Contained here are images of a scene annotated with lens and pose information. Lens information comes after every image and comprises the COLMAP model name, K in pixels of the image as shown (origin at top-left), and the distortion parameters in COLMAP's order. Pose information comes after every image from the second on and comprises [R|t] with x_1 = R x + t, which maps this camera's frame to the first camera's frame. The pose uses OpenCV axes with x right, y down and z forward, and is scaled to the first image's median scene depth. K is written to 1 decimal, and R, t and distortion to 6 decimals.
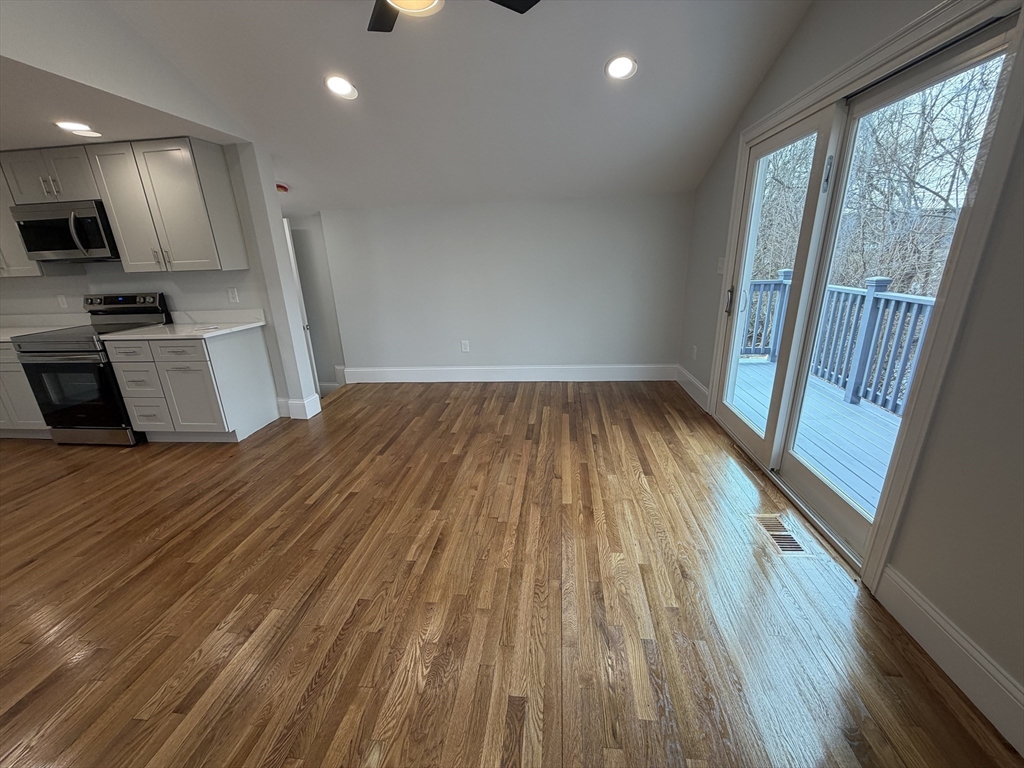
lens RADIAL K [[408.2, 0, 509.5], [0, 408.2, 383.6], [0, 0, 1]] dist [-0.000551, 0.000201]
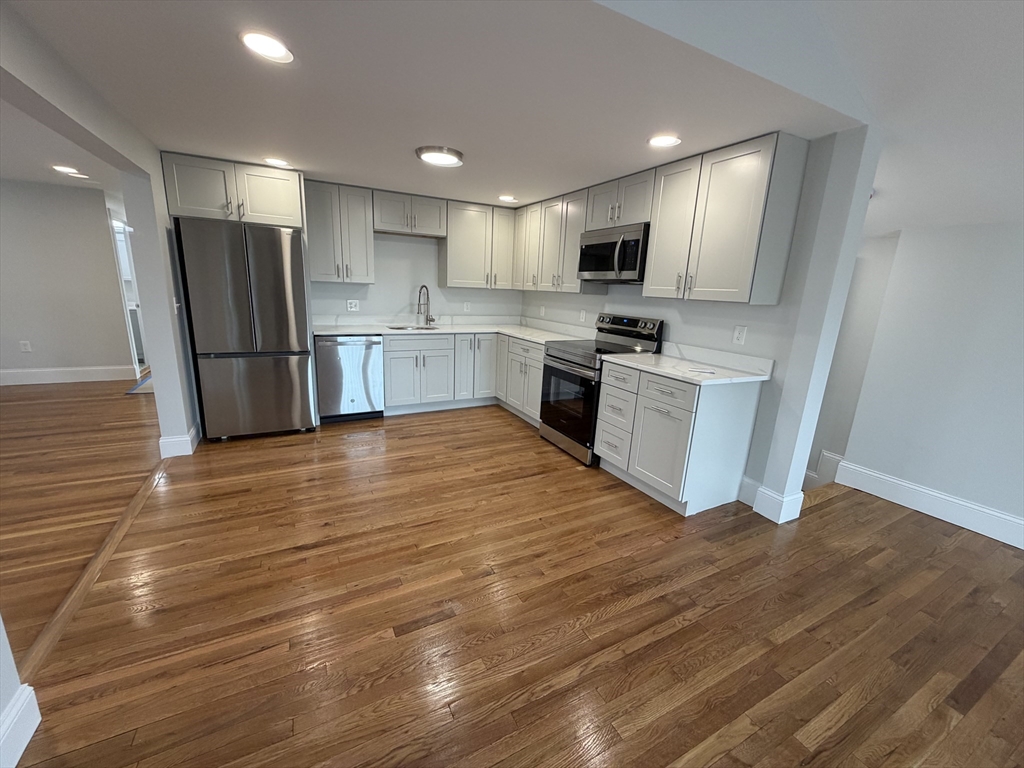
lens RADIAL K [[408.2, 0, 509.5], [0, 408.2, 383.6], [0, 0, 1]] dist [-0.000551, 0.000201]
pose [[0.562053, 0.250718, -0.788186, -0.306893], [-0.313738, 0.946357, 0.077306, -0.053892], [0.765287, 0.203834, 0.610563, 0.216111]]
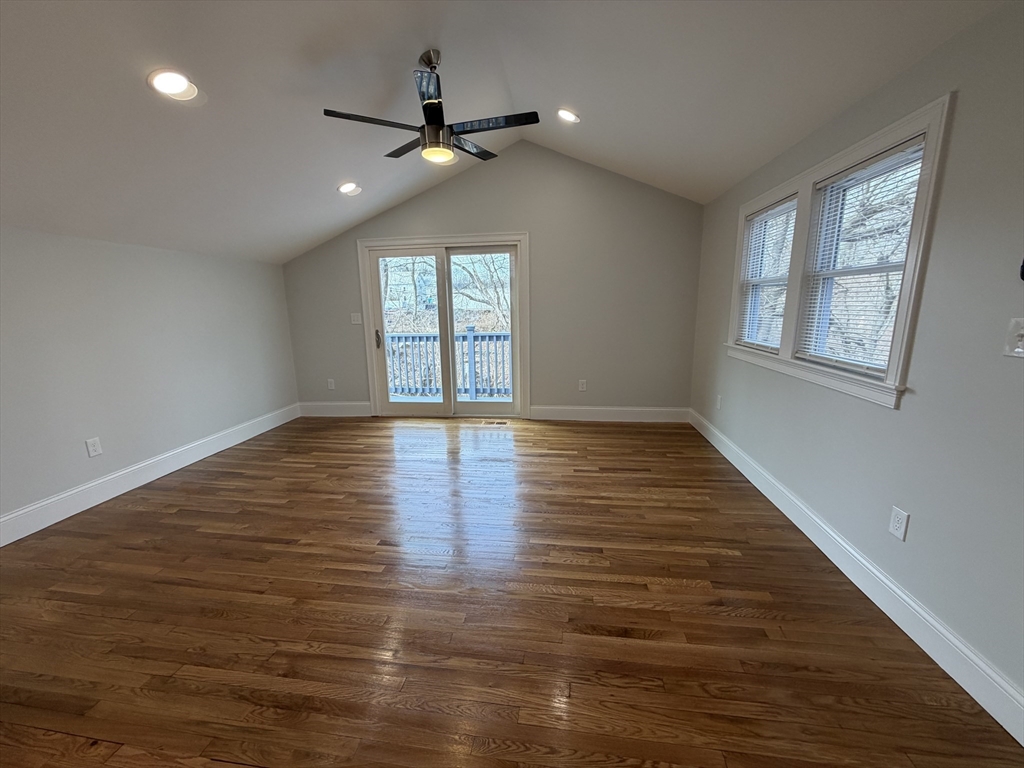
lens RADIAL K [[408.2, 0, 509.5], [0, 408.2, 383.6], [0, 0, 1]] dist [-0.000551, 0.000201]
pose [[0.022899, -0.153814, 0.987834, -0.977673], [0.321518, 0.936734, 0.138405, -0.087096], [-0.946627, 0.314437, 0.070904, 0.417405]]
